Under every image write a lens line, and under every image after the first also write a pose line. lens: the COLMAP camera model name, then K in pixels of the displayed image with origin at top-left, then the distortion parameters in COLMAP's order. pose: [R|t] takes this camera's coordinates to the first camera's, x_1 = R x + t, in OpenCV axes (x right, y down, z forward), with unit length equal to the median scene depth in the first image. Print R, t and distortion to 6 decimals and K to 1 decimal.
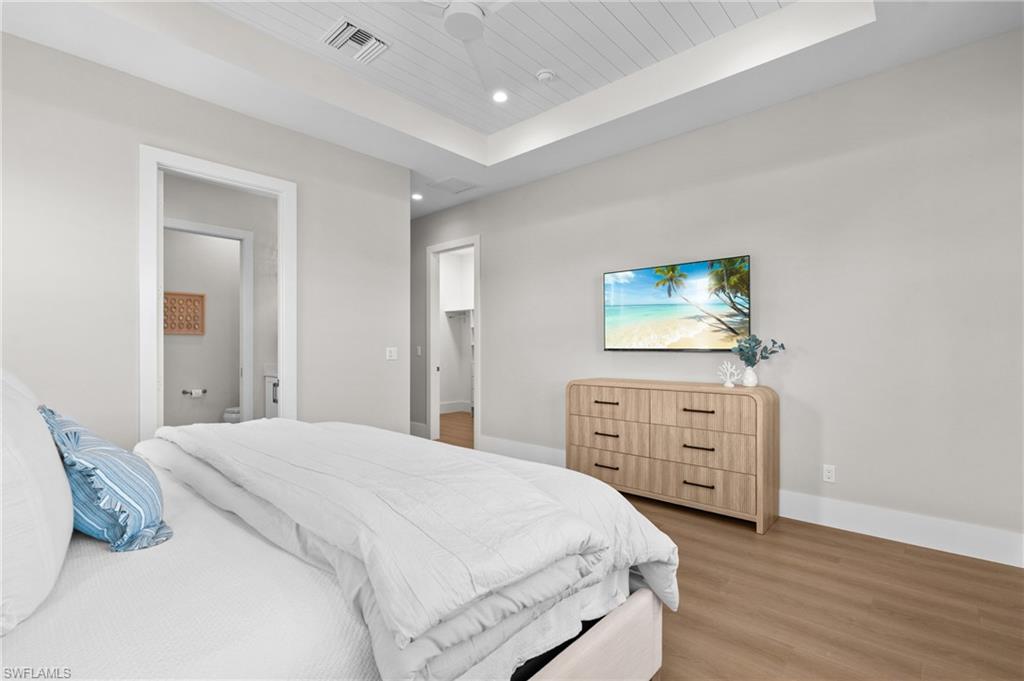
lens RADIAL K [[473.0, 0, 512.0], [0, 473.0, 340.5], [0, 0, 1]] dist [-0.040013, 0.000284]
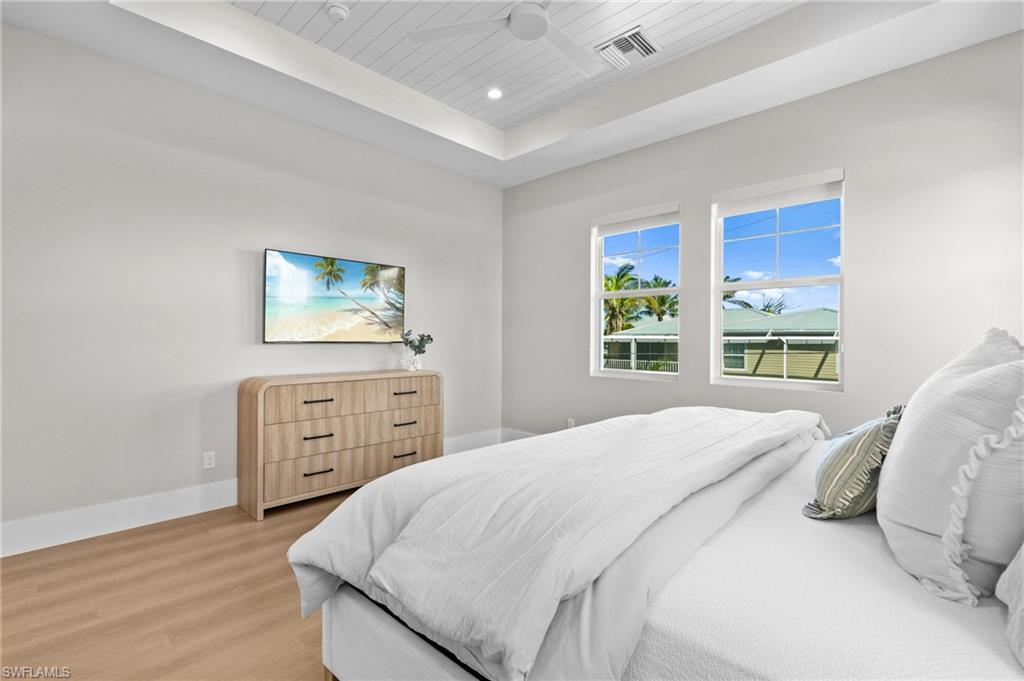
lens RADIAL K [[473.0, 0, 512.0], [0, 473.0, 340.5], [0, 0, 1]] dist [-0.040013, 0.000284]
pose [[0.038553, -0.012583, 0.999177, -0.681702], [-0.008251, 0.999883, 0.012911, 0.001911], [-0.999222, -0.008742, 0.038445, 0.605106]]
